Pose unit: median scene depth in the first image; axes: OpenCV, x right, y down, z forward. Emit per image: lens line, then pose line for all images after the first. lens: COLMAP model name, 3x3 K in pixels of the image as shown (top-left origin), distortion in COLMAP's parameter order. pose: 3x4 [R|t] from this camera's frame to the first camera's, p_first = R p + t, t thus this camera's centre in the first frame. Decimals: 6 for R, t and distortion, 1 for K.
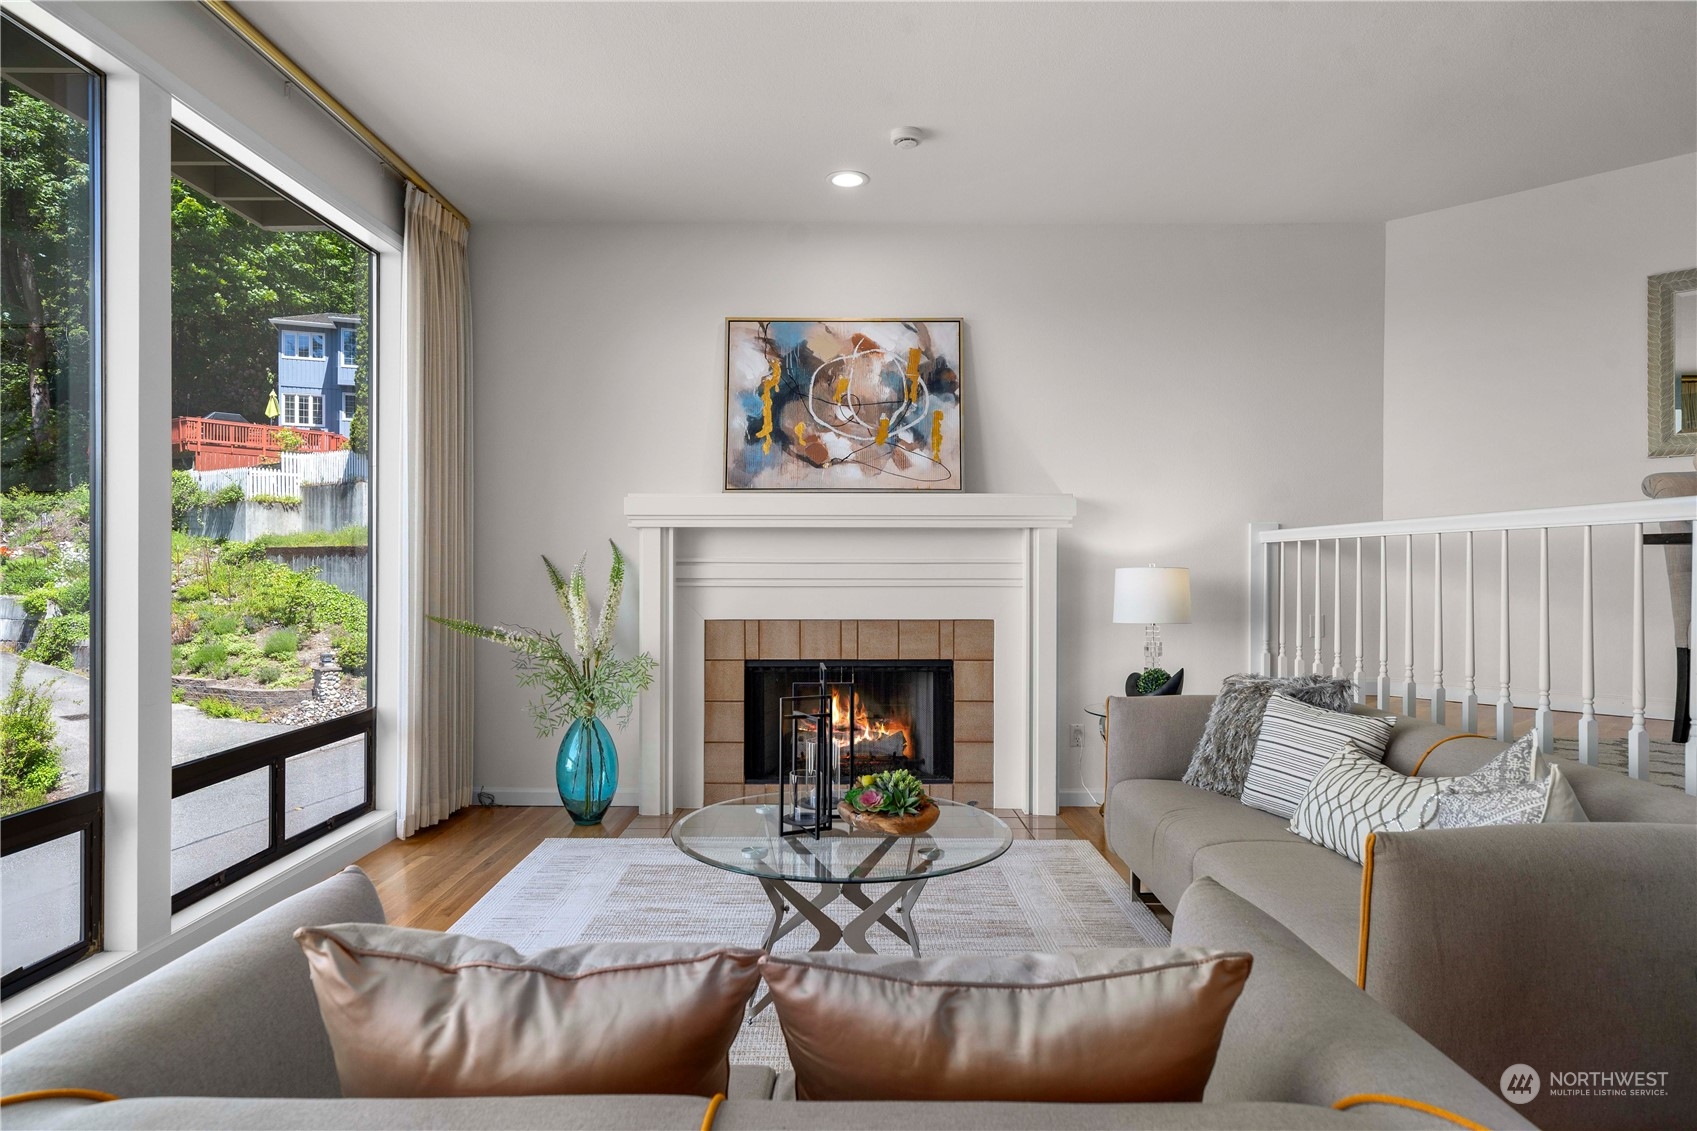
lens RADIAL K [[967.7, 0, 848.5], [0, 967.7, 565.5], [0, 0, 1]] dist [-0.000639, 0.000155]
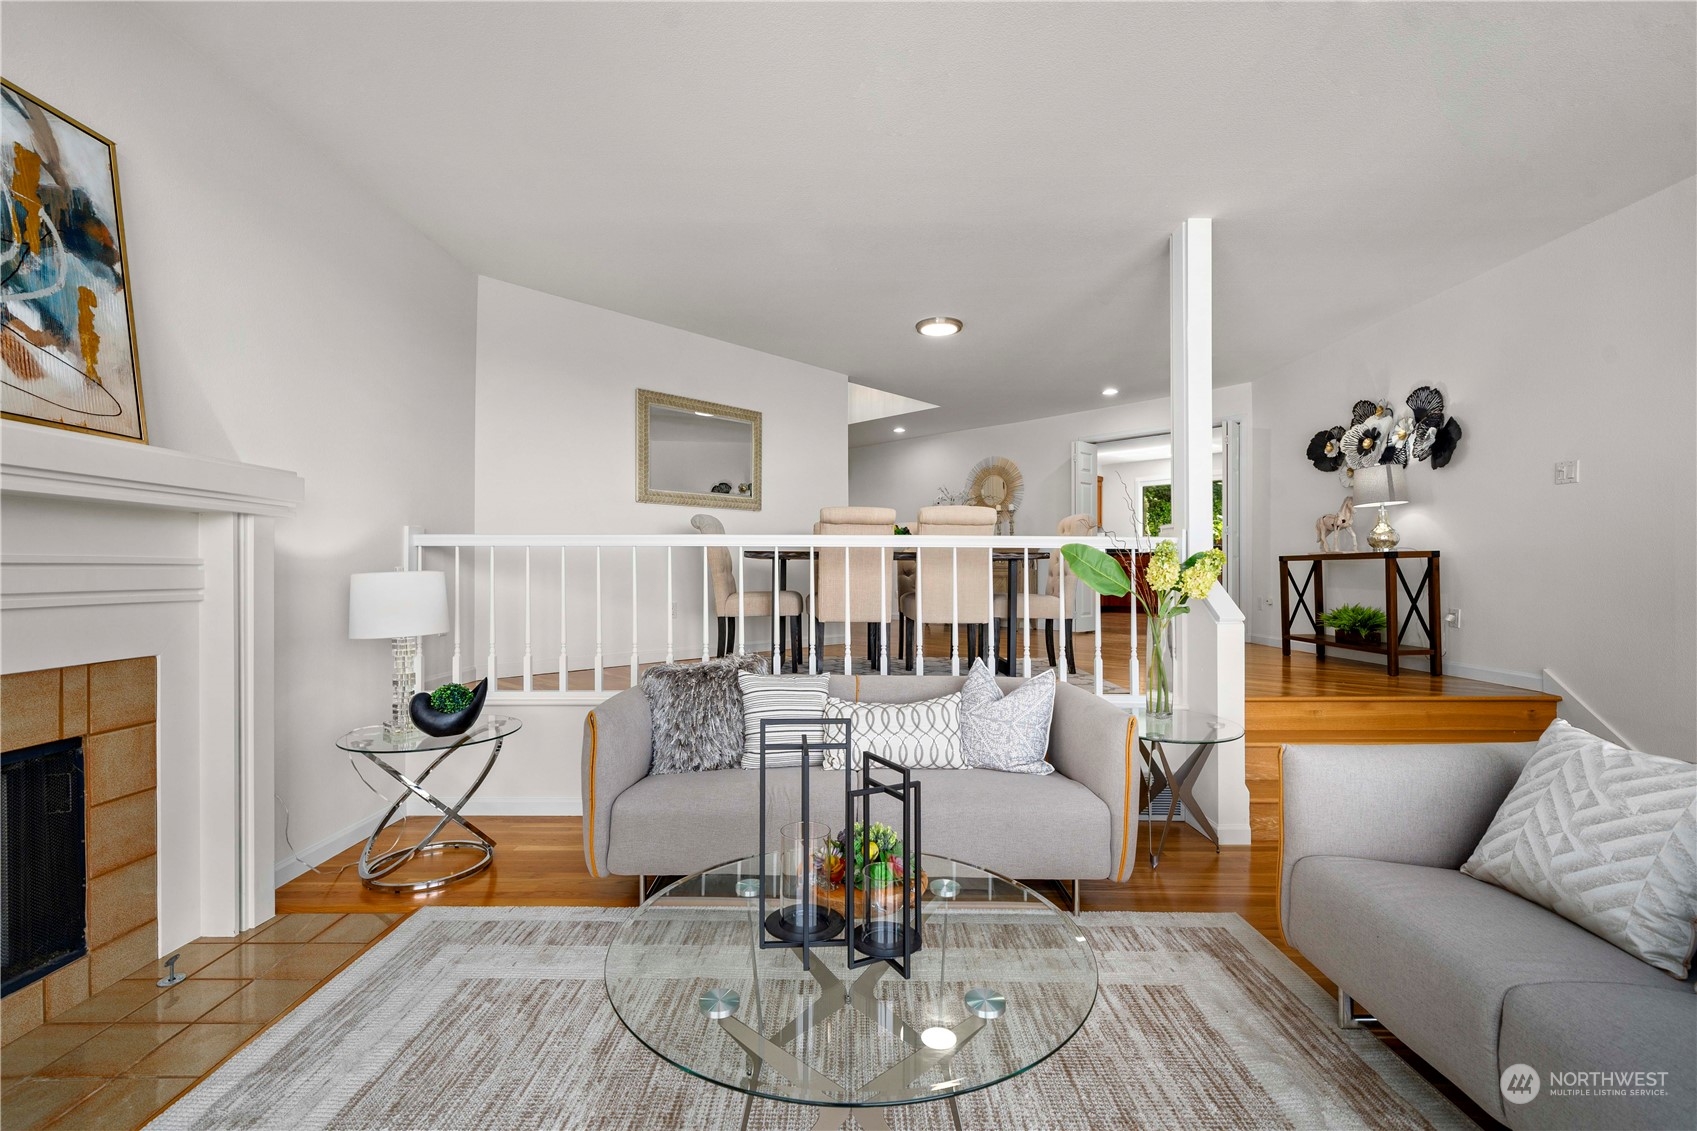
lens RADIAL K [[731.6, 0, 848.5], [0, 731.6, 565.5], [0, 0, 1]] dist [0.000738, 0.000219]
pose [[-0.003569, 0.006724, 0.999971, -0.325218], [-0.000791, 0.999977, -0.006727, 0.001170], [-0.999993, -0.000815, -0.003564, 0.564044]]
